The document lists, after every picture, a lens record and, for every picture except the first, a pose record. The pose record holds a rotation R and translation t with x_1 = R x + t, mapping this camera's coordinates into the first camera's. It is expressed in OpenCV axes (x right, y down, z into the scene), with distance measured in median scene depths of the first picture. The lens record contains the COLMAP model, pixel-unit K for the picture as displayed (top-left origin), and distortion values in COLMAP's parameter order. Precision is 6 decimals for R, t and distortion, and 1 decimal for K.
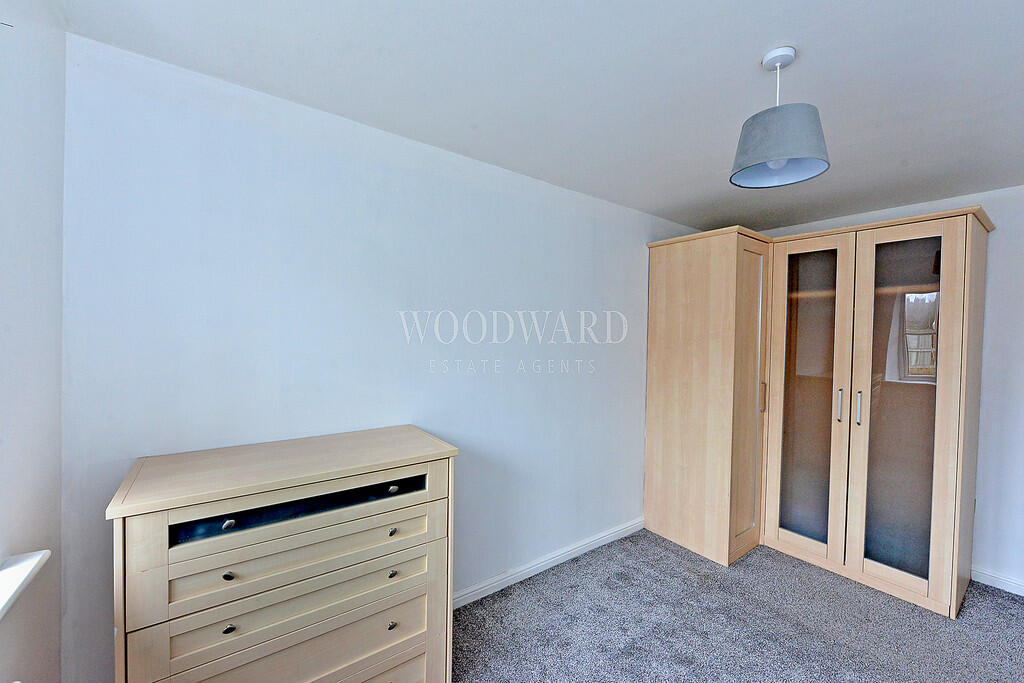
lens RADIAL K [[405.6, 0, 514.4], [0, 405.6, 336.6], [0, 0, 1]] dist [-0.008814, -0.000294]
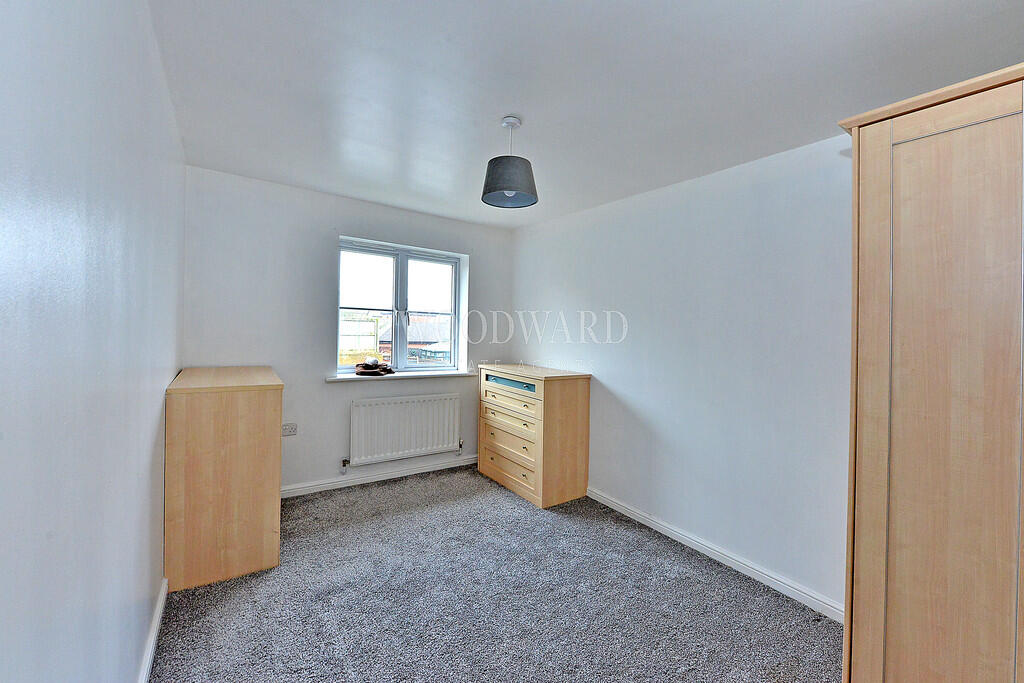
lens RADIAL K [[405.6, 0, 514.4], [0, 405.6, 336.6], [0, 0, 1]] dist [-0.008814, -0.000294]
pose [[-0.027058, -0.001355, -0.999633, 2.342772], [-0.037935, 0.999280, -0.000327, 0.119470], [0.998914, 0.037912, -0.027090, 1.170502]]
